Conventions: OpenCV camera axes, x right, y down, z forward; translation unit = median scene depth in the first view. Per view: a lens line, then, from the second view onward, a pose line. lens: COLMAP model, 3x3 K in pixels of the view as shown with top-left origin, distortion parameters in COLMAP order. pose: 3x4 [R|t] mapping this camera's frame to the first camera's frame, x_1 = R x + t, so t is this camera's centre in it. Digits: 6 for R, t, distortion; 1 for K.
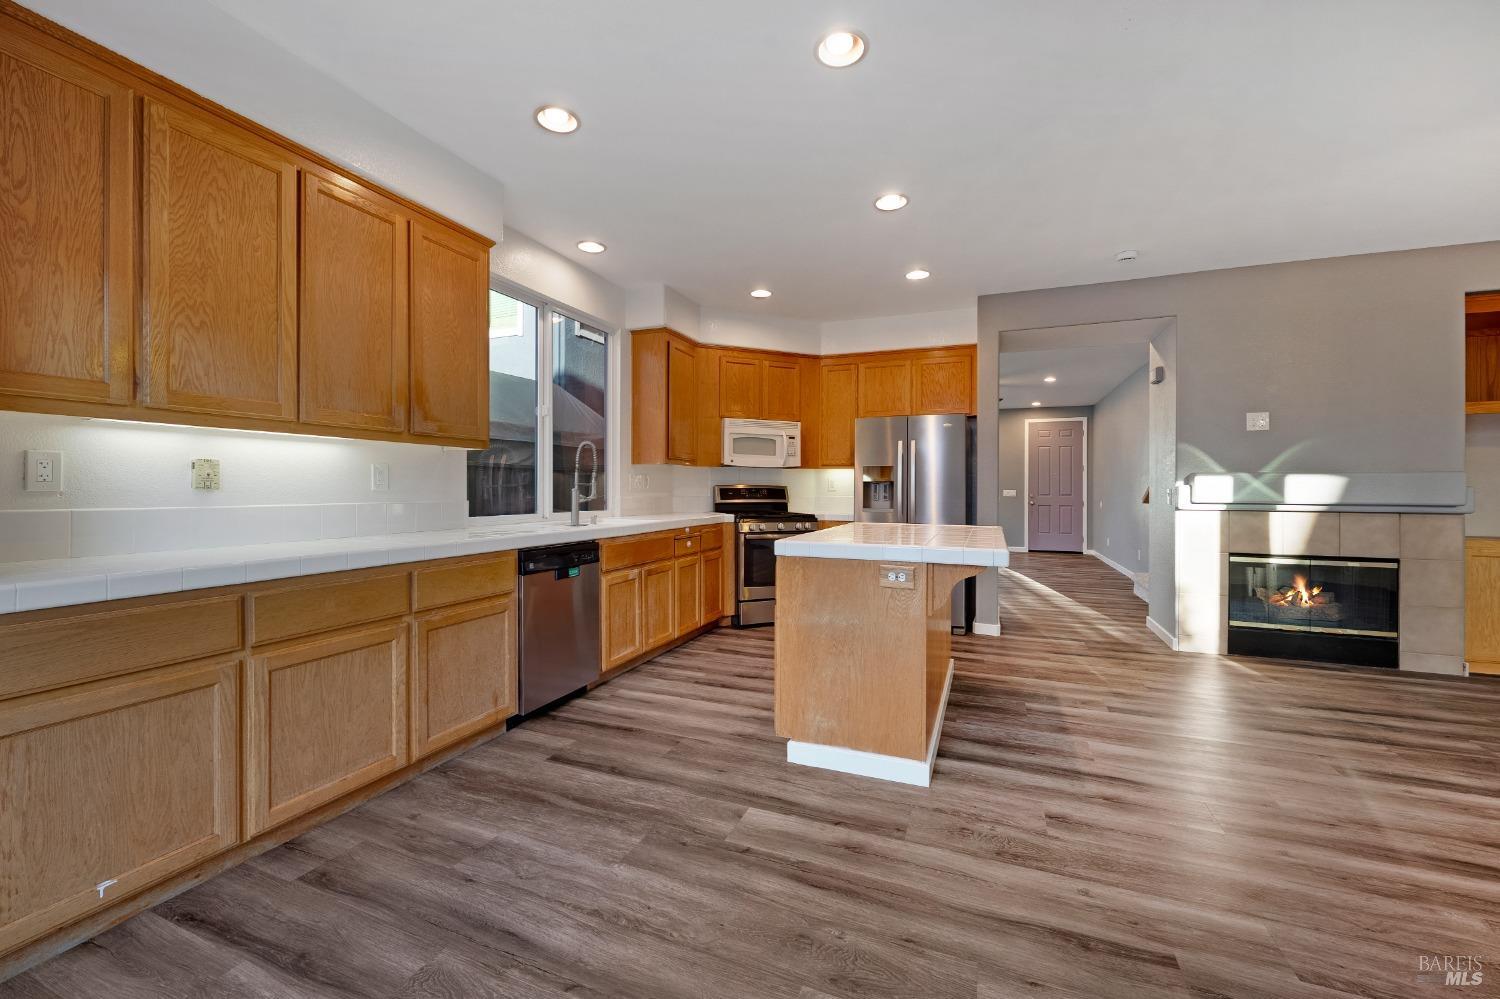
lens RADIAL K [[600.7, 0, 746.5], [0, 600.7, 491.3], [0, 0, 1]] dist [-0.003627, -0.000237]
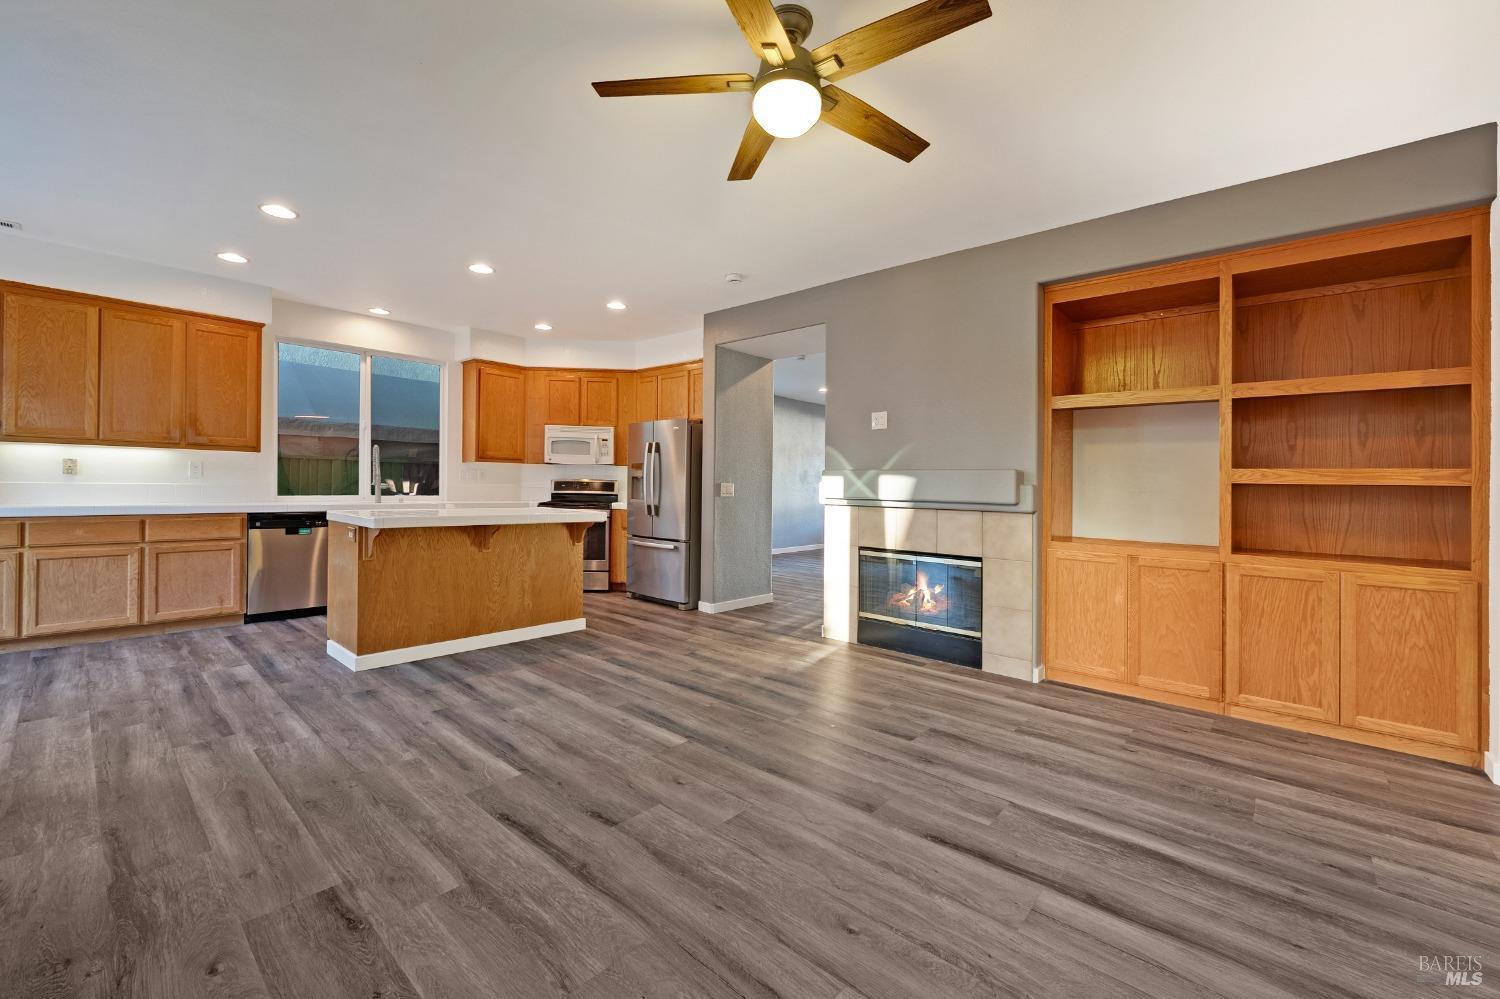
lens RADIAL K [[628.0, 0, 773.3], [0, 628.0, 486.7], [0, 0, 1]] dist [-0.004031, 0.000148]
pose [[0.941183, 0.013980, -0.337607, 1.107074], [-0.016462, 0.999854, -0.004489, 0.005744], [0.337495, 0.009783, 0.941276, -0.090569]]
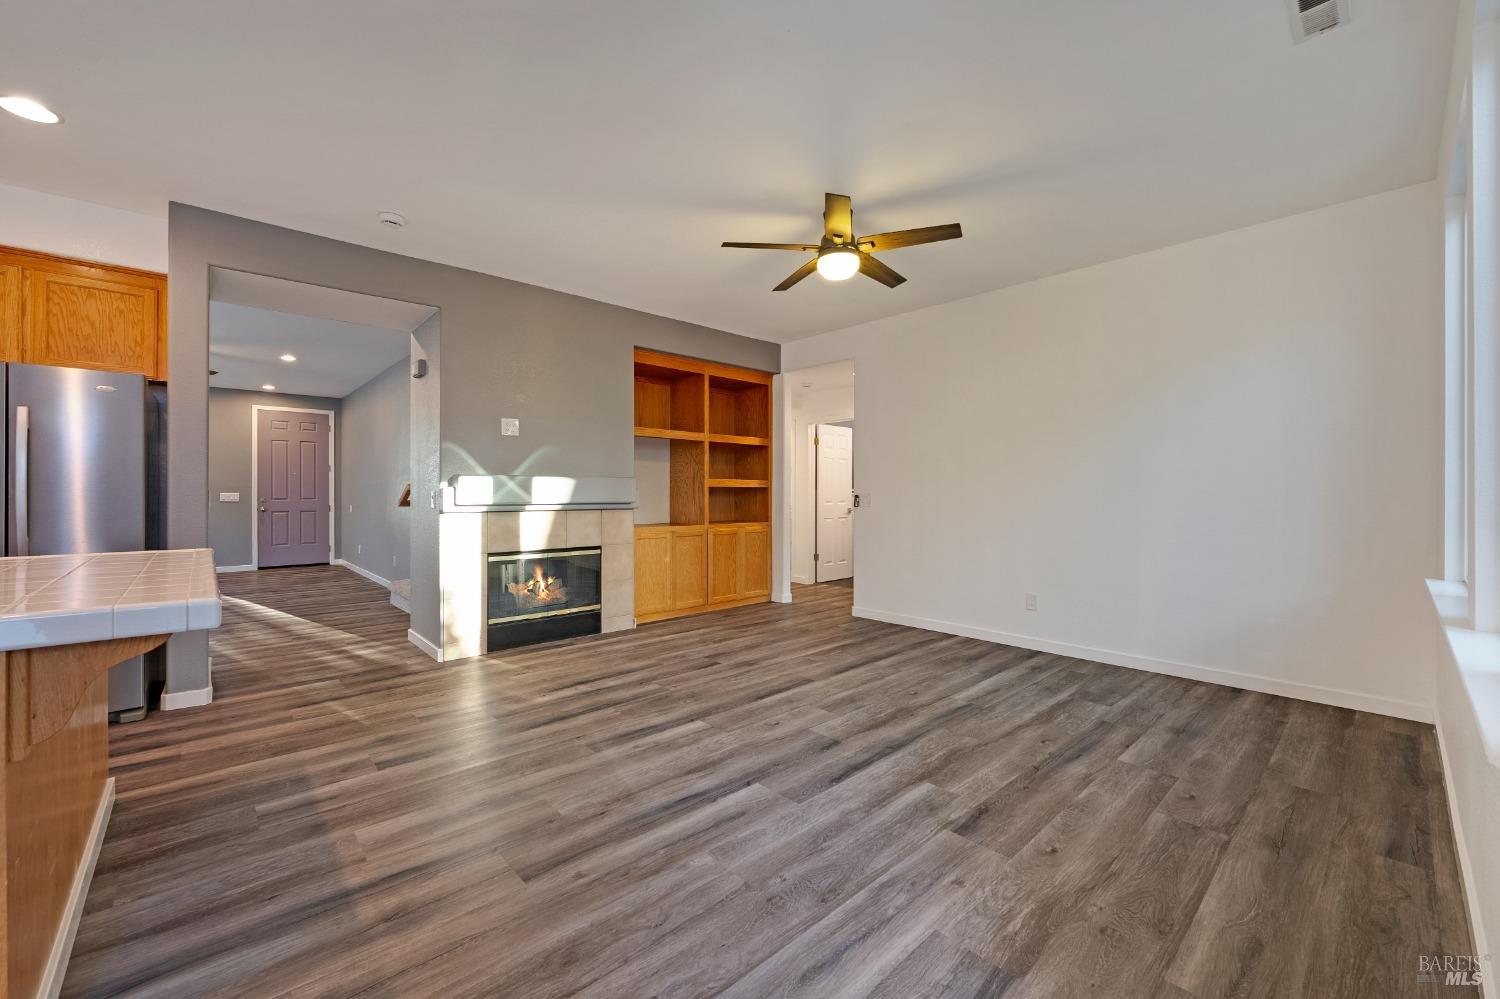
lens RADIAL K [[600.7, 0, 746.5], [0, 600.7, 491.3], [0, 0, 1]] dist [-0.003627, -0.000237]
pose [[0.432268, -0.001644, 0.901744, 0.079984], [0.005775, 0.999983, -0.000945, 0.000690], [-0.901727, 0.005616, 0.432270, 0.172603]]
